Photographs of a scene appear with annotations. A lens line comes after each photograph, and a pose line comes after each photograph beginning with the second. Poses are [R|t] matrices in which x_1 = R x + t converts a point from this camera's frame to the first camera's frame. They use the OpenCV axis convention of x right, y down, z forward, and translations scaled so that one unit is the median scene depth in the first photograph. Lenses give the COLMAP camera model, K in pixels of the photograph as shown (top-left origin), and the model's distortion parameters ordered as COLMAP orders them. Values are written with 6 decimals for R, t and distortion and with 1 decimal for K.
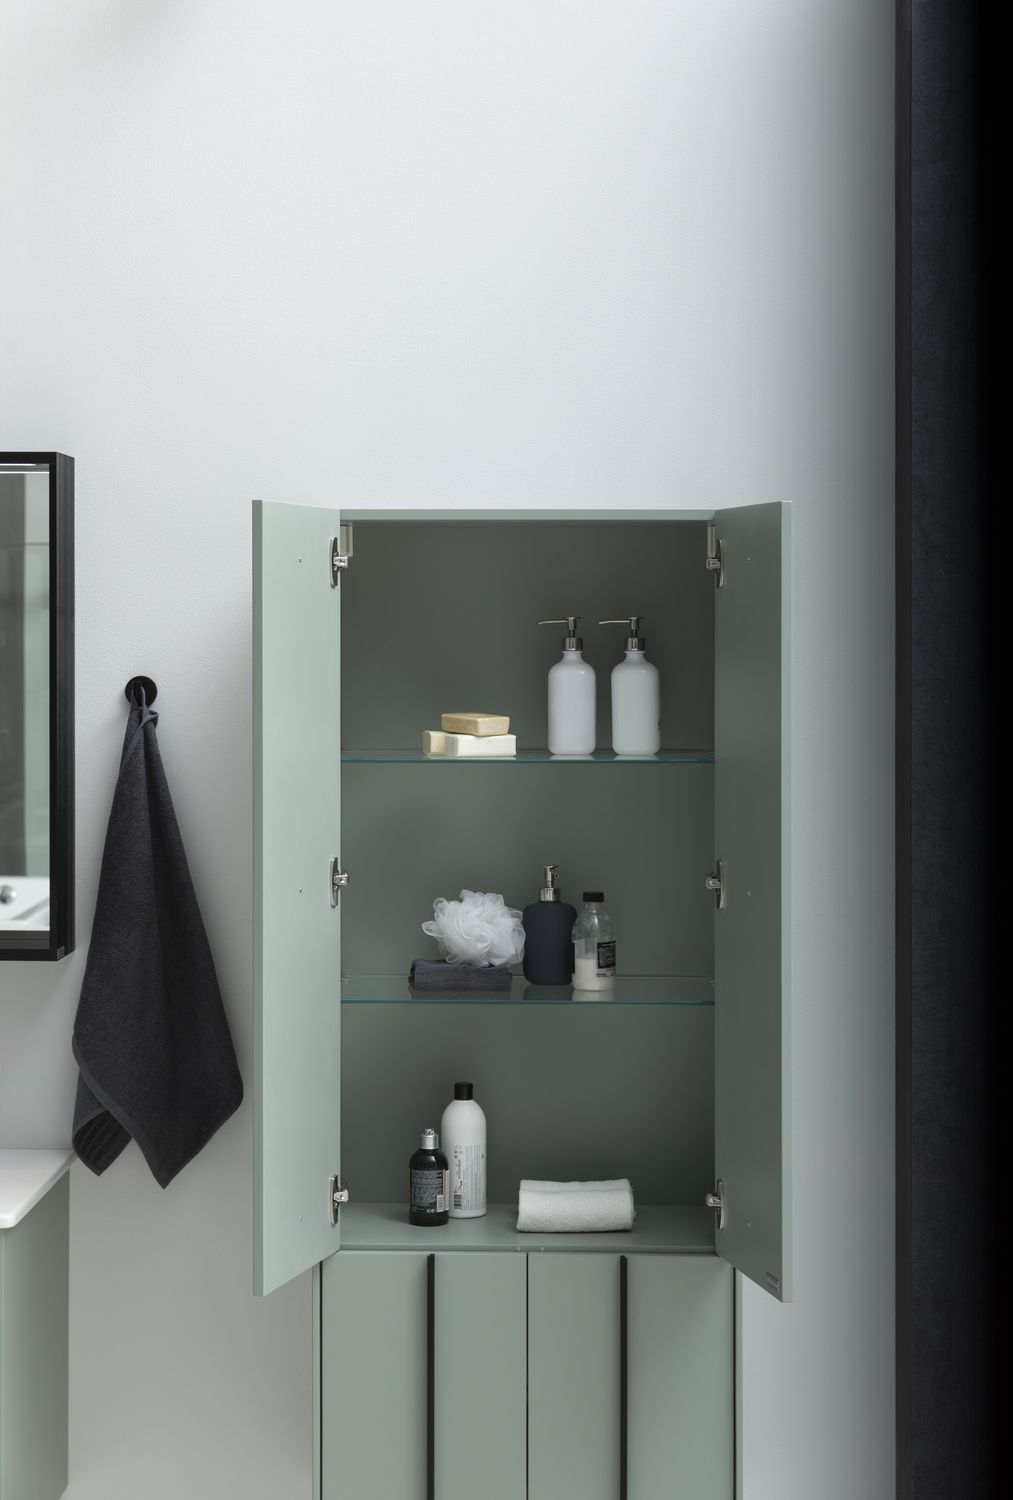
lens RADIAL K [[2634.5, 0, 513.8], [0, 2634.5, 750.0], [0, 0, 1]] dist [-0.036235, 0.000000]
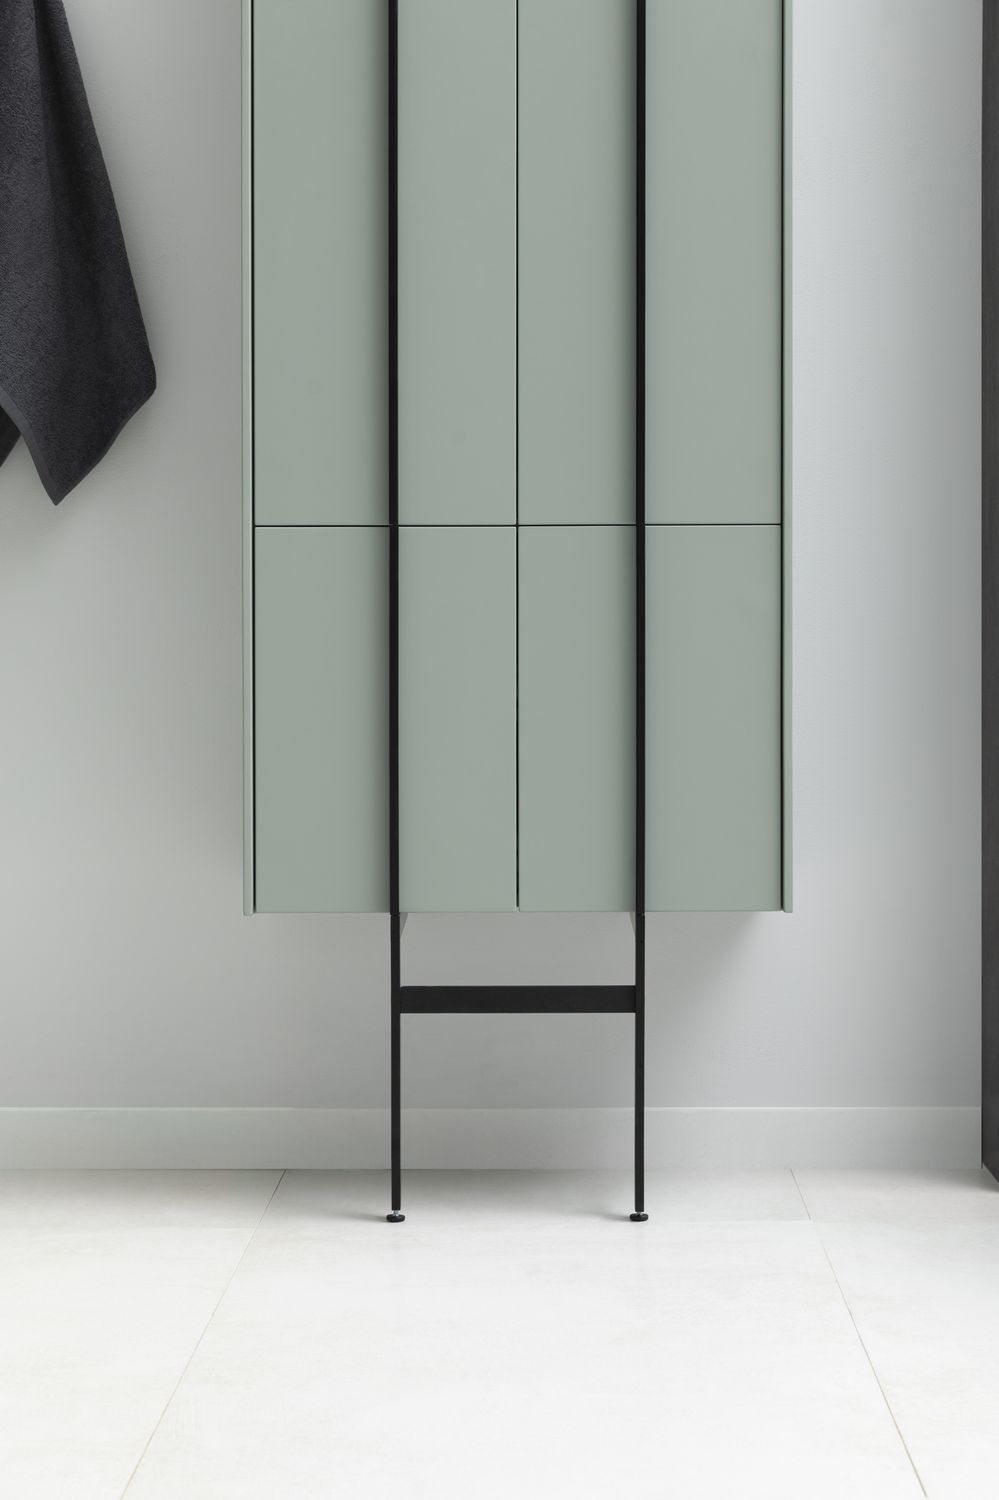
lens RADIAL K [[3313.3, 0, 493.1], [0, 3313.3, 750.0], [0, 0, 1]] dist [0.017111, 0.000000]
pose [[0.999996, -0.001163, -0.002451, 0.000272], [0.001158, 0.999997, -0.001990, 0.244449], [0.002453, 0.001987, 0.999995, 0.009632]]
